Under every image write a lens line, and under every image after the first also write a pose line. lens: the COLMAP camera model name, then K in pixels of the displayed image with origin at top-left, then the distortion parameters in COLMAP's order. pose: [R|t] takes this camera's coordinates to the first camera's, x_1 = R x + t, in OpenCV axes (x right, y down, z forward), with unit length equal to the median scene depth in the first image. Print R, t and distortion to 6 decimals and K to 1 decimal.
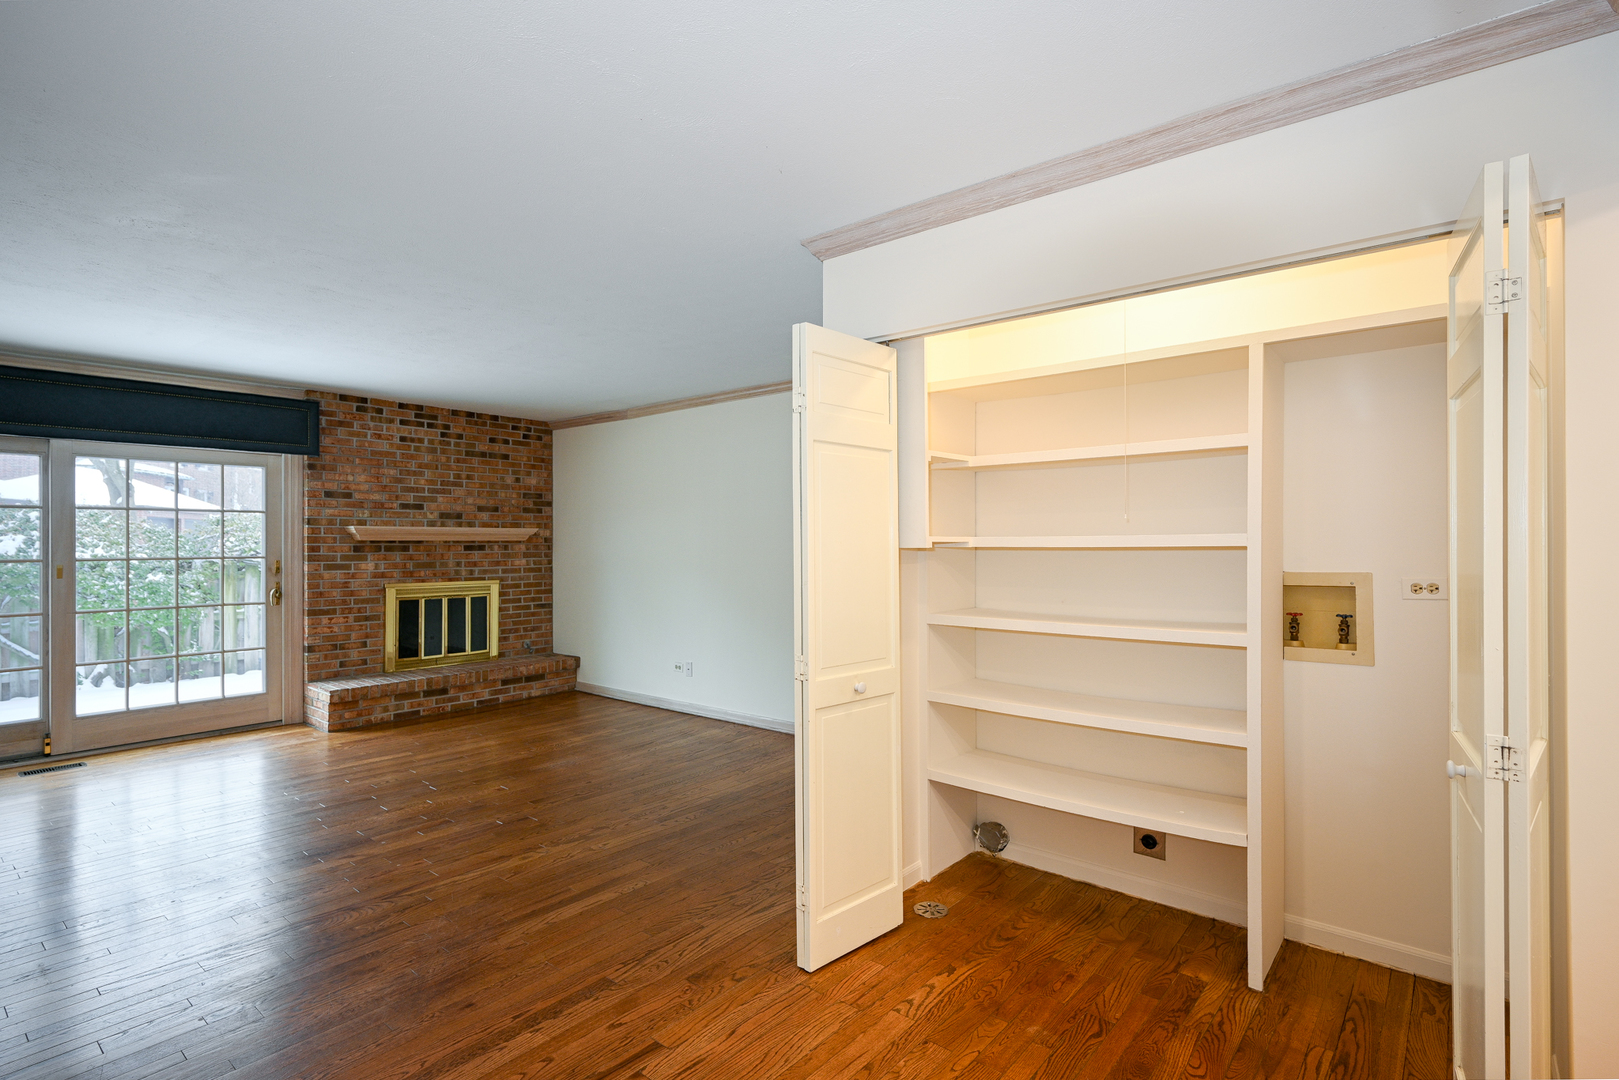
lens RADIAL K [[783.9, 0, 797.6], [0, 783.9, 538.5], [0, 0, 1]] dist [0.000238, 0.000382]
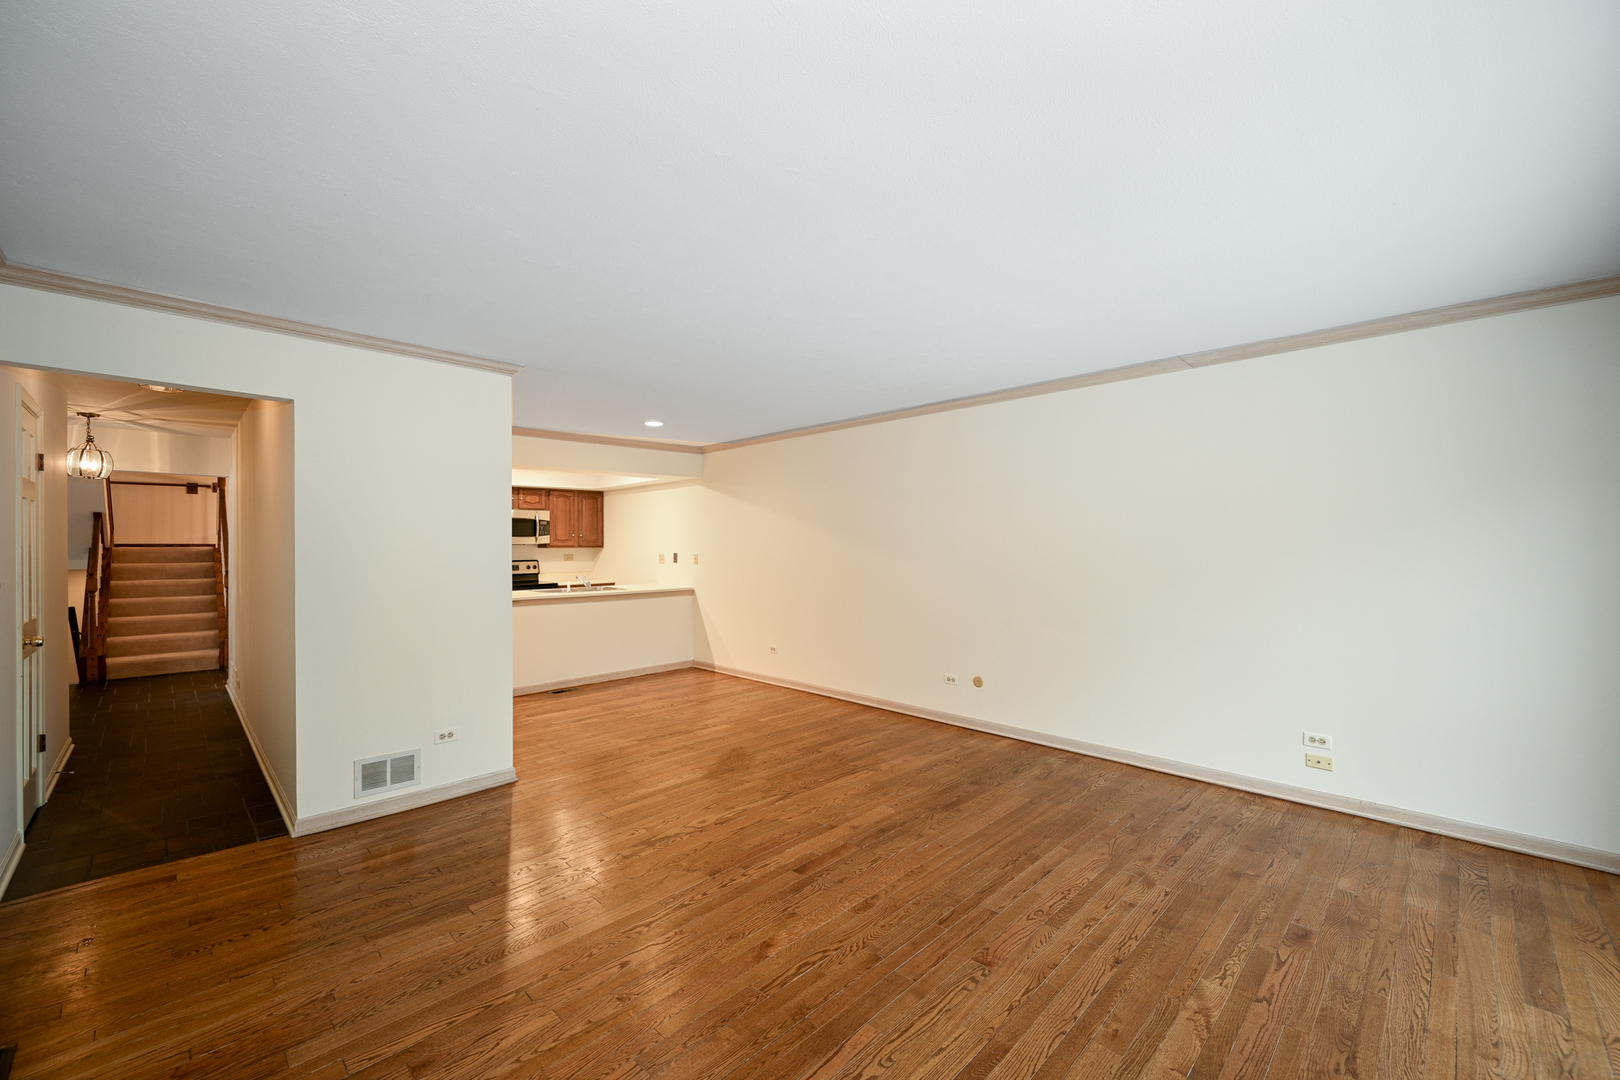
lens RADIAL K [[652.2, 0, 812.3], [0, 652.2, 543.9], [0, 0, 1]] dist [0.000519, 0.000000]
pose [[-0.996129, 0.008190, 0.087521, -0.296583], [0.007514, 0.999939, -0.008042, 0.001902], [-0.087581, -0.007353, -0.996130, 0.968839]]
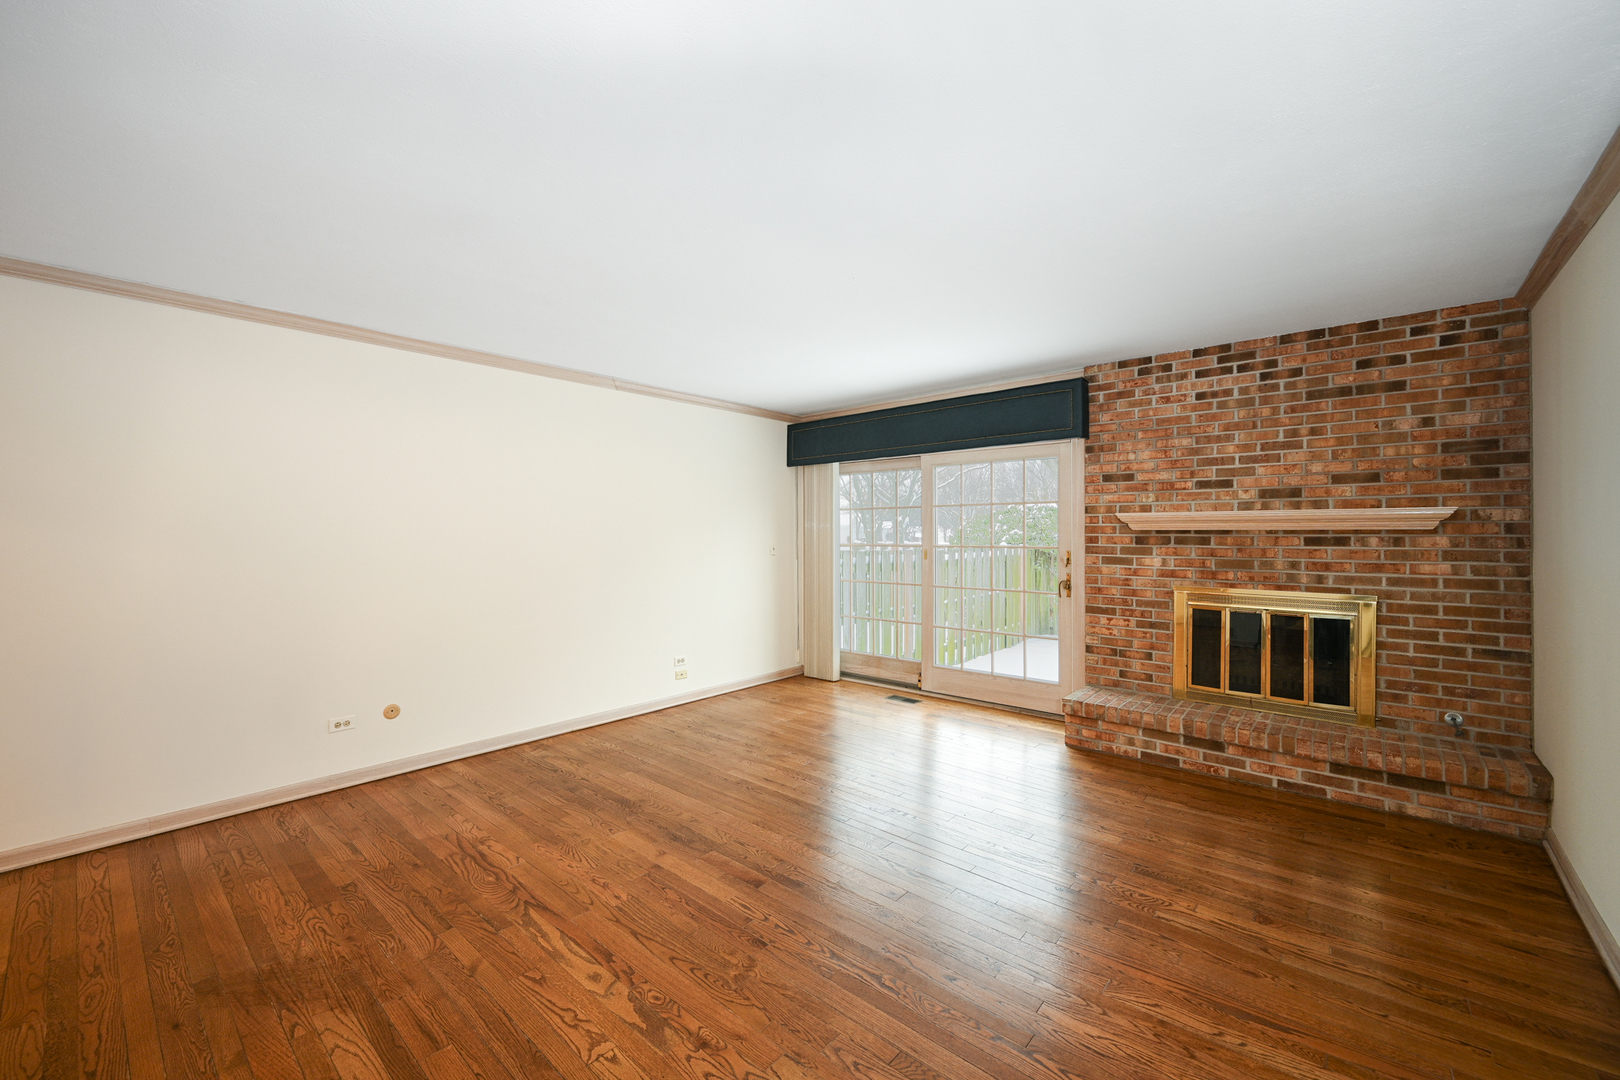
lens RADIAL K [[646.1, 0, 816.4], [0, 646.1, 530.9], [0, 0, 1]] dist [0.000478, 0.000118]
pose [[-0.012202, 0.001058, -0.999925, 0.119172], [0.007210, 0.999974, 0.000970, 0.000061], [0.999900, -0.007197, -0.012209, 0.601410]]
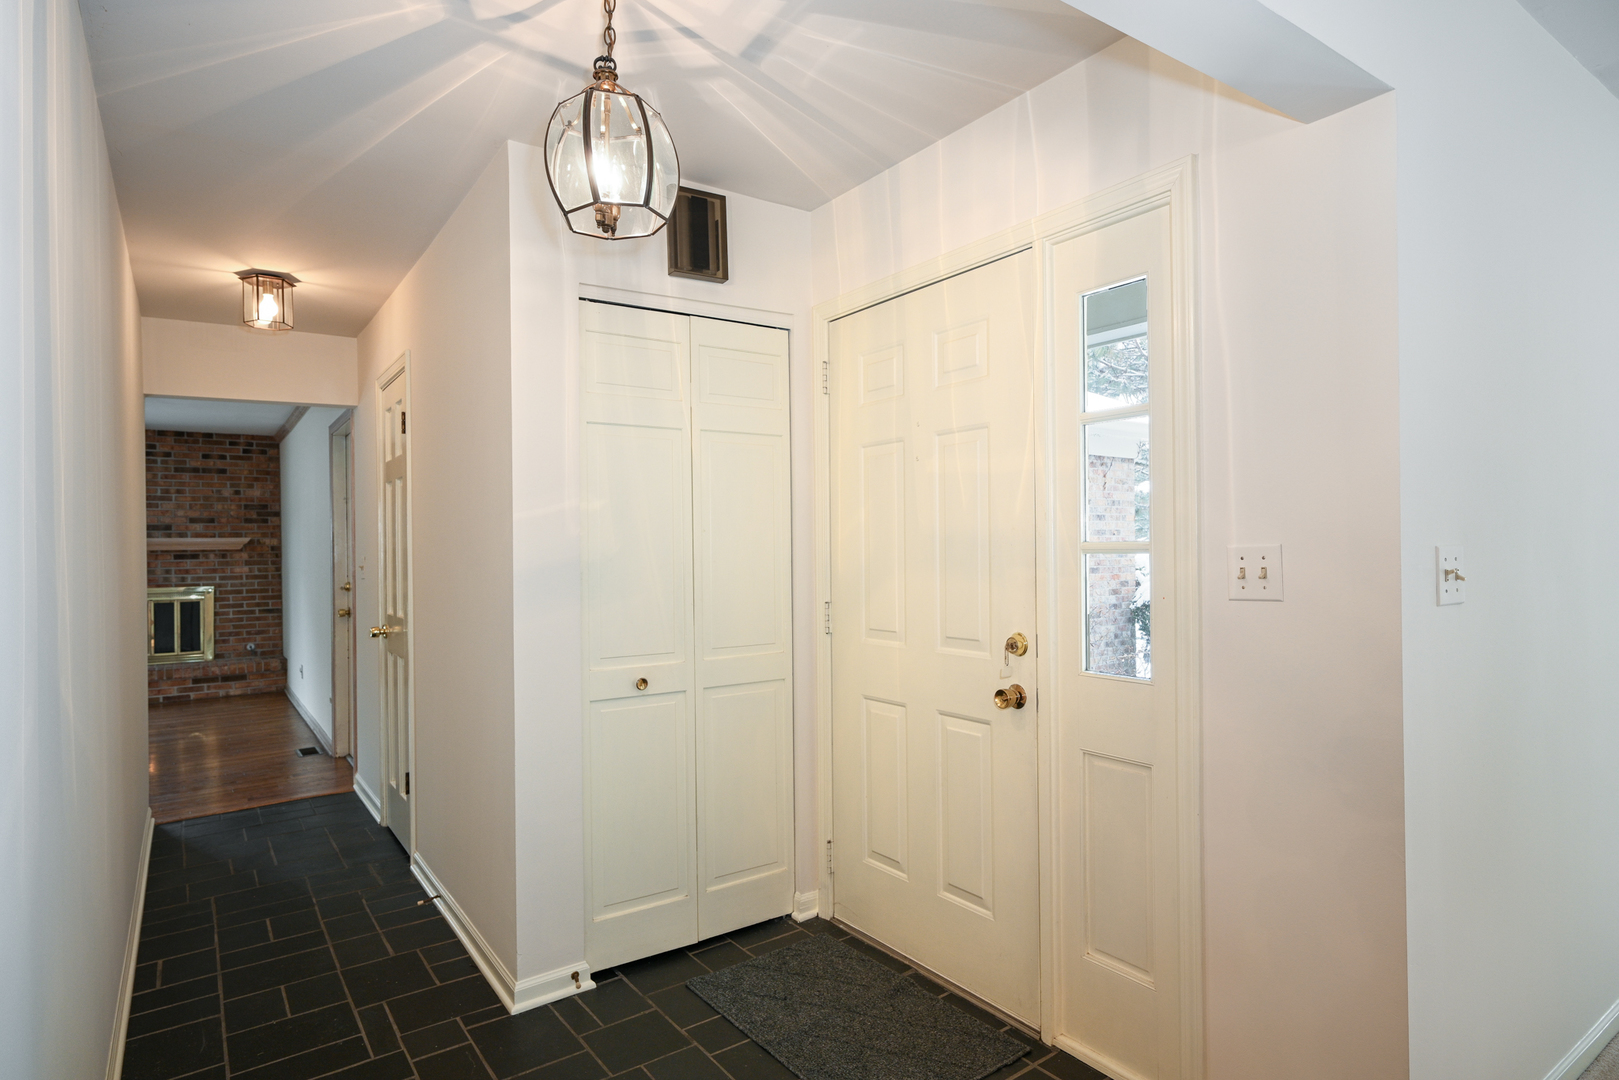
lens RADIAL K [[881.5, 0, 813.3], [0, 881.5, 546.7], [0, 0, 1]] dist [-0.000329, -0.000130]
pose [[0.968006, -0.013619, -0.250557, 0.742405], [0.014889, 0.999884, 0.003176, 0.007207], [0.250484, -0.006805, 0.968097, 0.038707]]
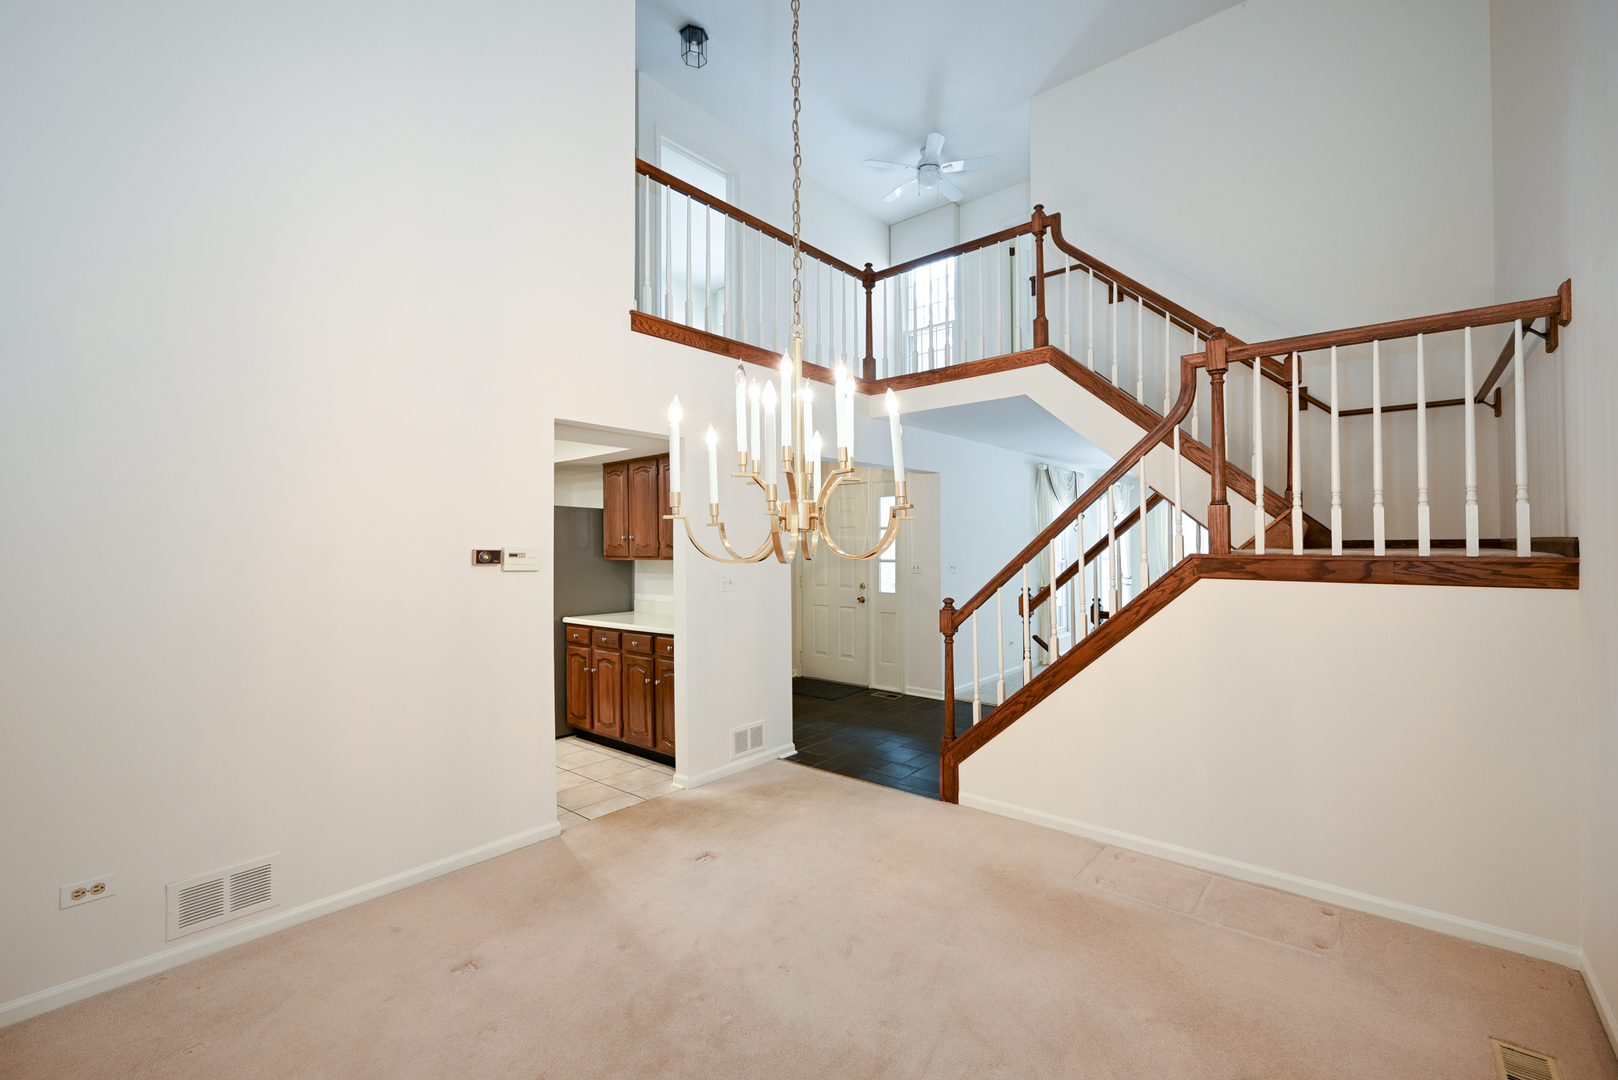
lens RADIAL K [[662.0, 0, 809.0], [0, 662.0, 540.0], [0, 0, 1]] dist [-0.000212, 0.000046]
pose [[0.999967, -0.007420, -0.003316, 0.658315], [0.007411, 0.999969, -0.002761, -0.017902], [0.003336, 0.002736, 0.999991, -0.579277]]
